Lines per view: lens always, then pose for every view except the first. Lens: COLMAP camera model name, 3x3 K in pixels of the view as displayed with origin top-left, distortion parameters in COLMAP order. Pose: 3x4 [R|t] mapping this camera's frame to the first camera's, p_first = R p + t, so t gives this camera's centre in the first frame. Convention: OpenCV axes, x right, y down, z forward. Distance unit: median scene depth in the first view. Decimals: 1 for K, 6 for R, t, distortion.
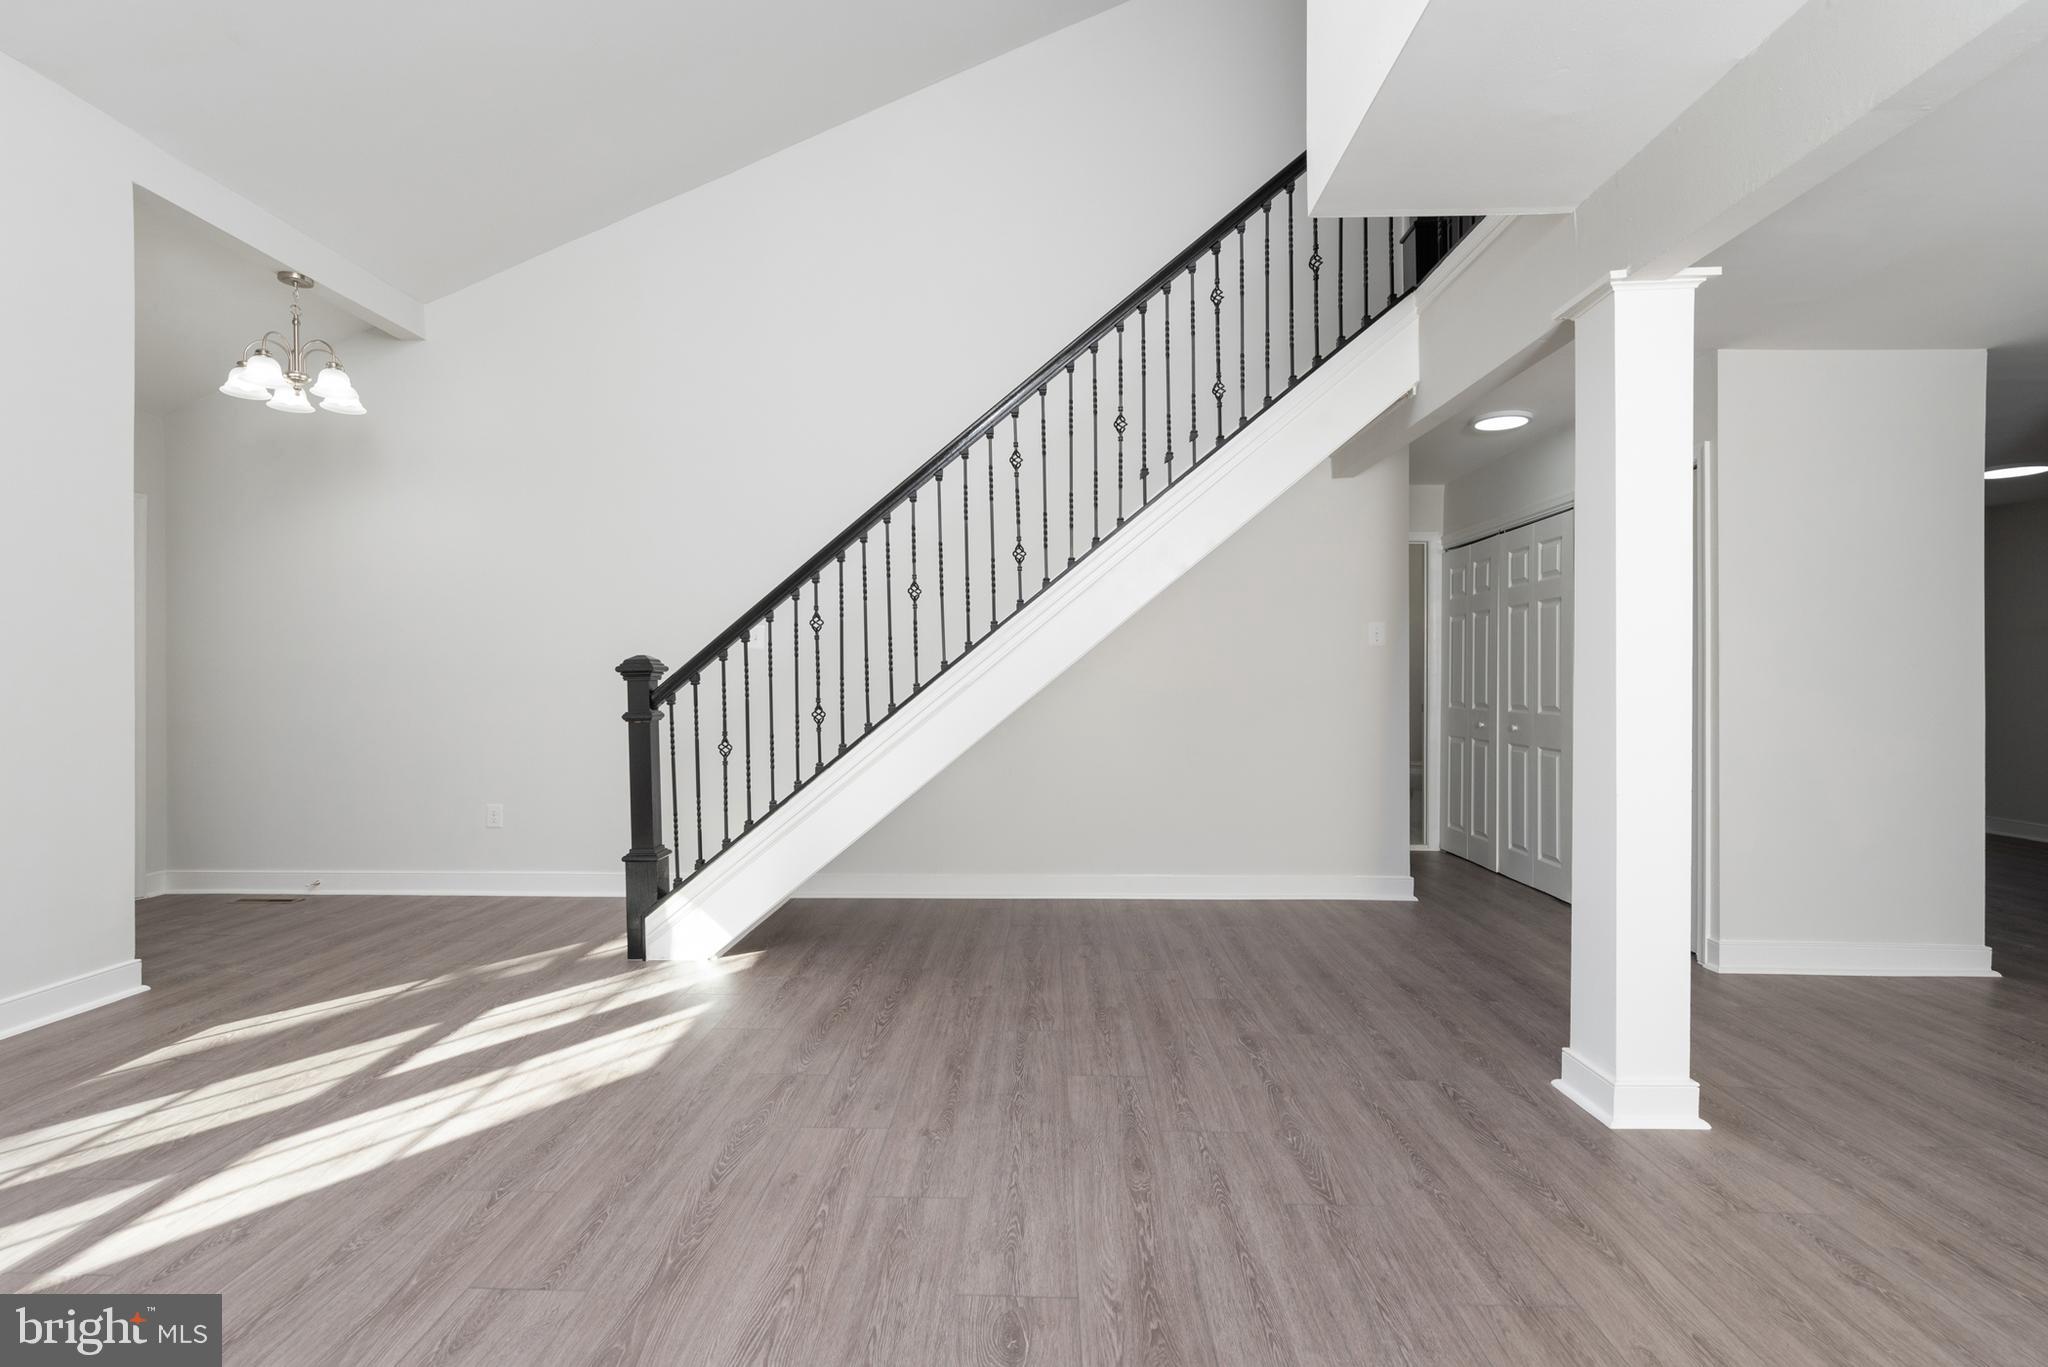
lens RADIAL K [[894.6, 0, 1026.3], [0, 894.6, 692.0], [0, 0, 1]] dist [0.004571, -0.000919]
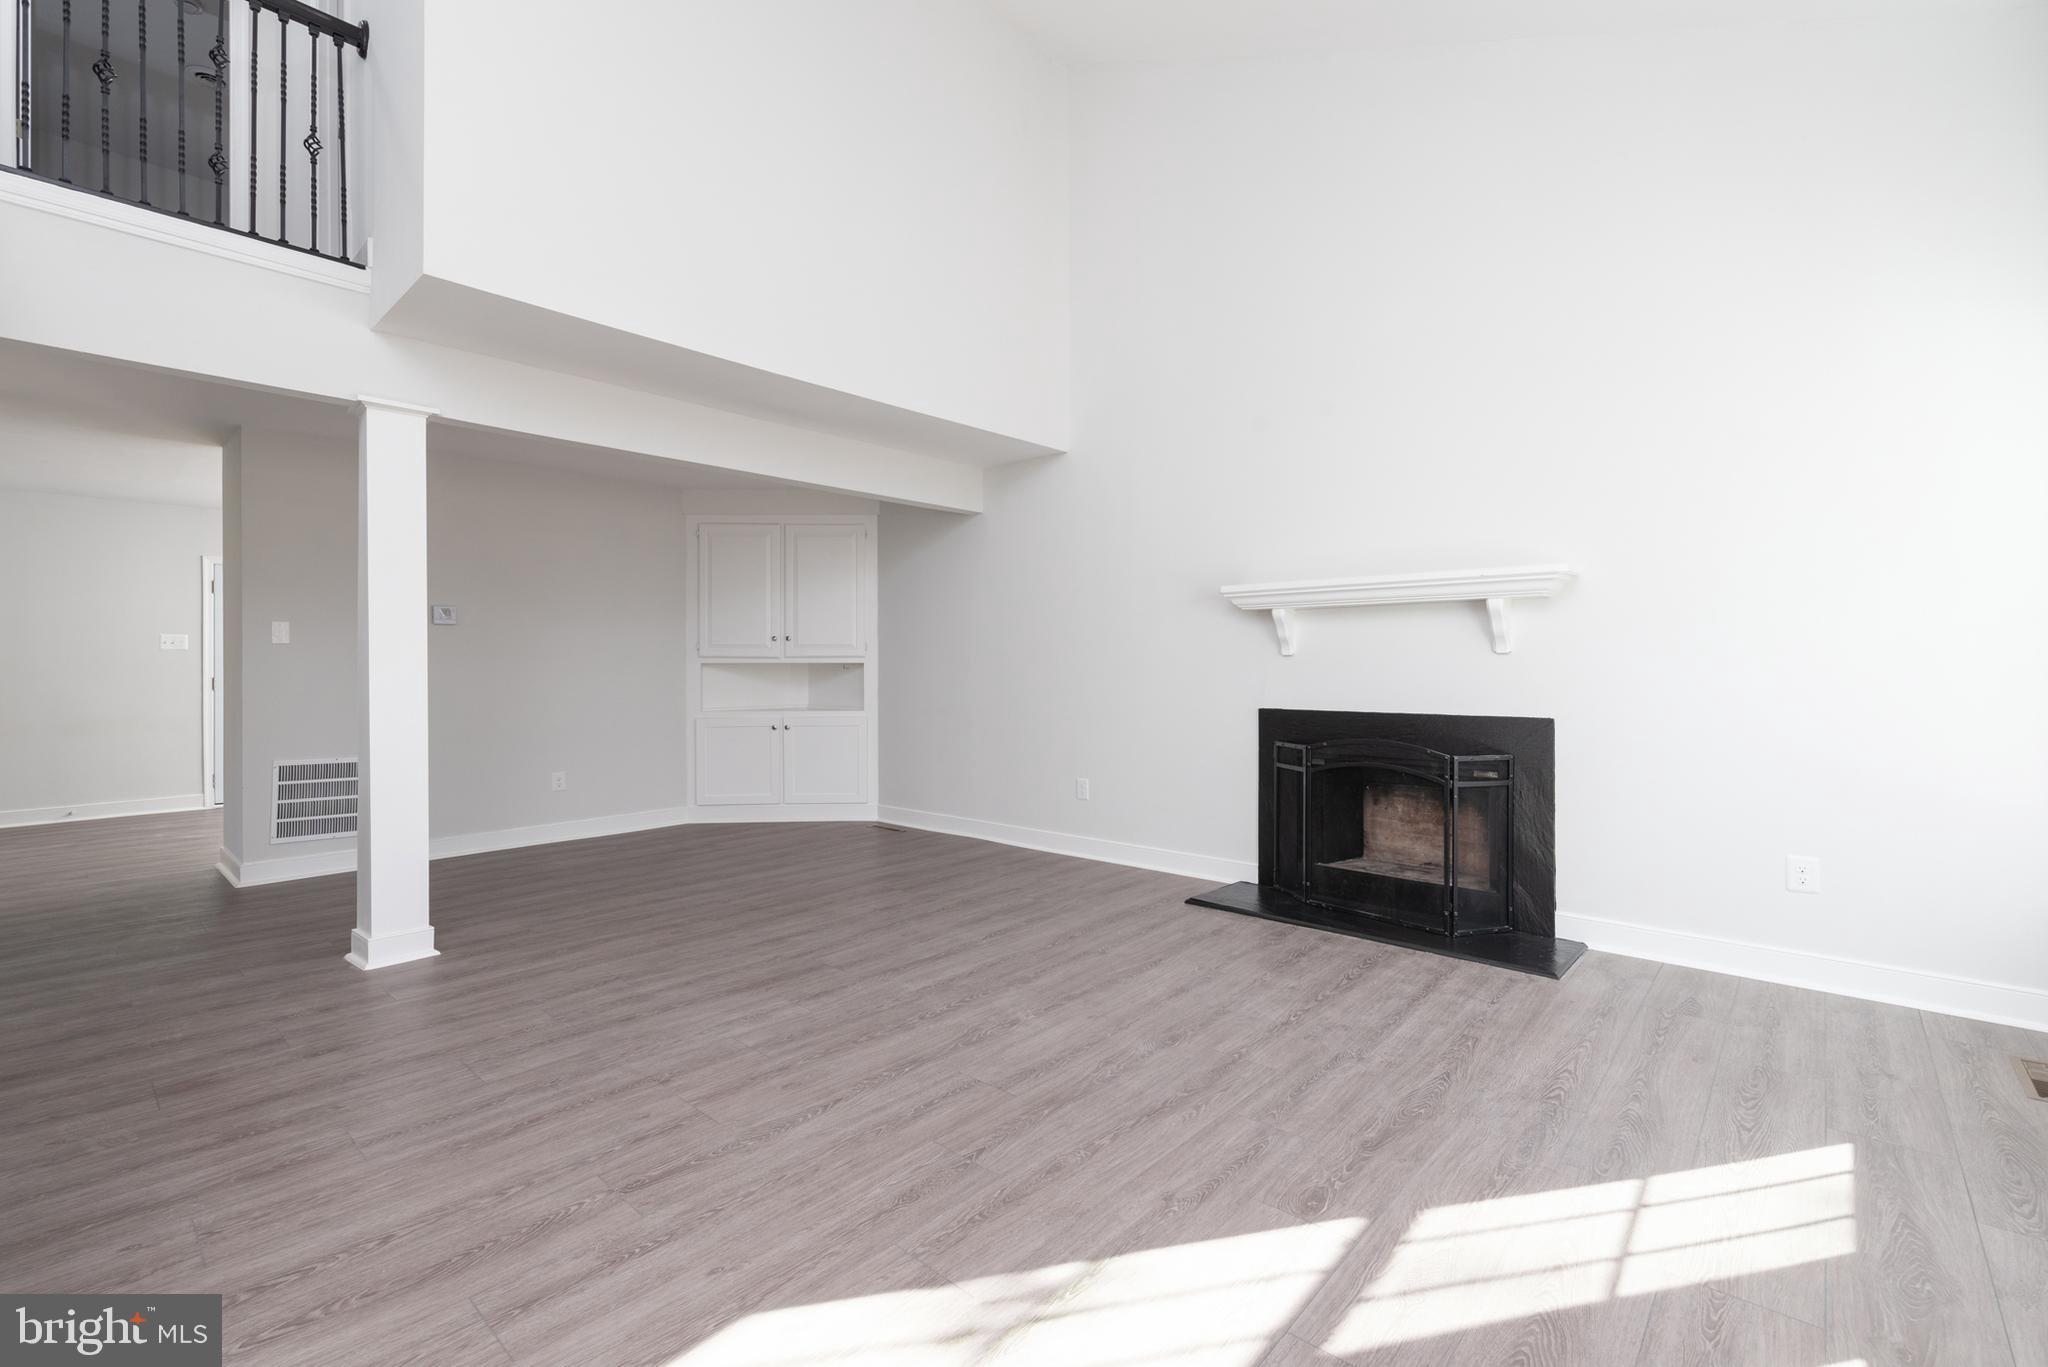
lens RADIAL K [[894.6, 0, 1009.7], [0, 894.6, 673.4], [0, 0, 1]] dist [0.004571, -0.000919]
pose [[-0.752733, -0.002424, 0.658321, -0.734274], [0.012047, 0.999775, 0.017456, -0.014225], [-0.658216, 0.021070, -0.752535, 0.979897]]
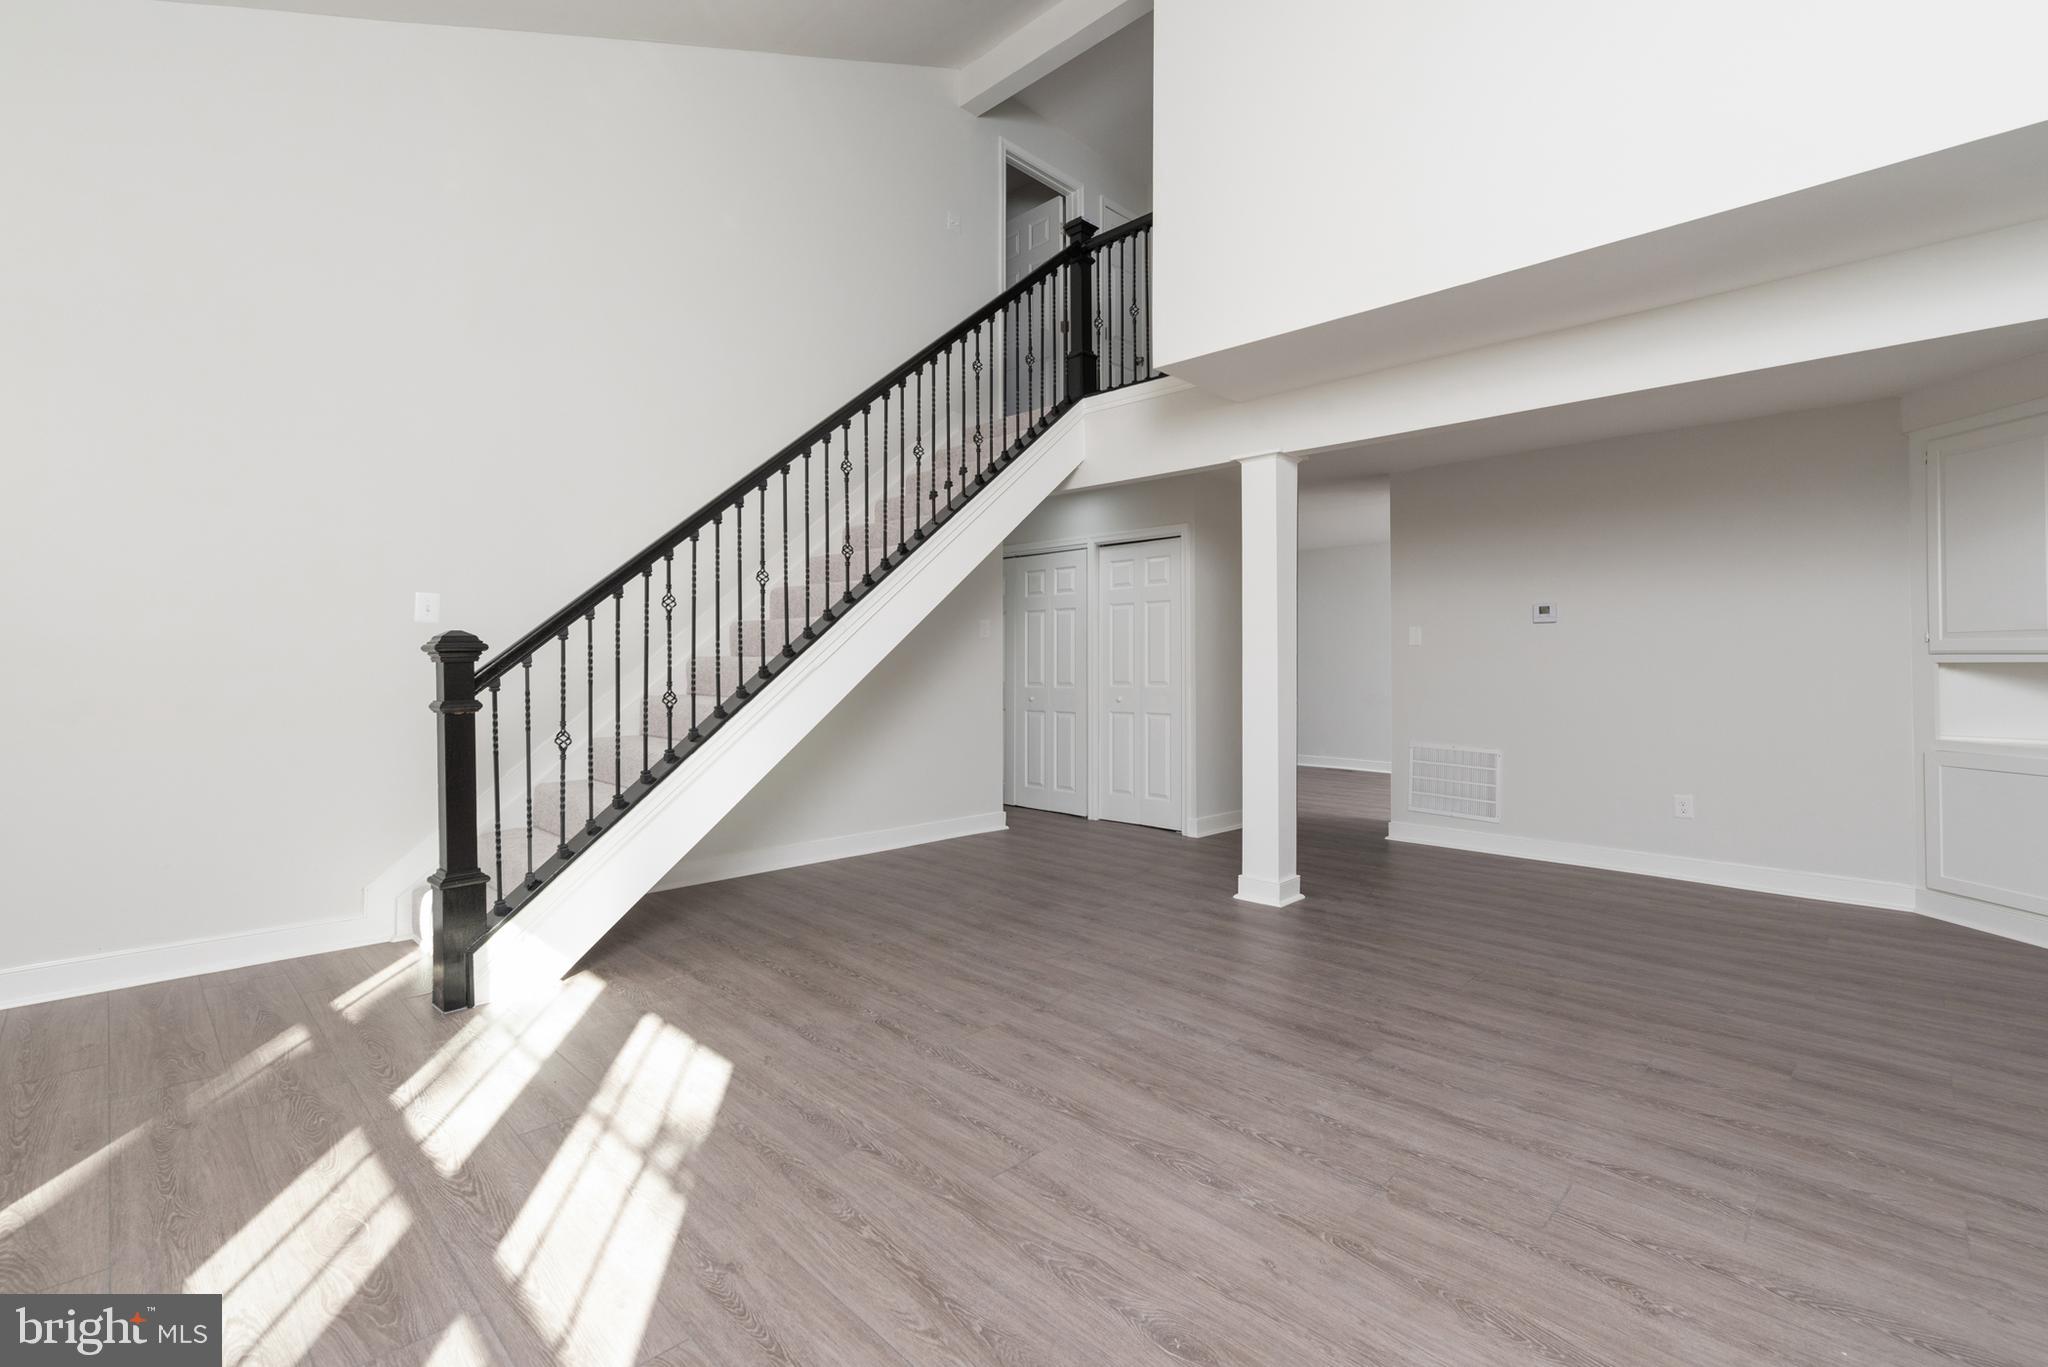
lens RADIAL K [[894.6, 0, 1030.8], [0, 894.6, 675.2], [0, 0, 1]] dist [0.004571, -0.000919]
pose [[0.679625, -0.002690, 0.733555, -0.690253], [0.002836, 0.999995, 0.001039, -0.000526], [-0.733554, 0.001375, 0.679629, 0.074508]]
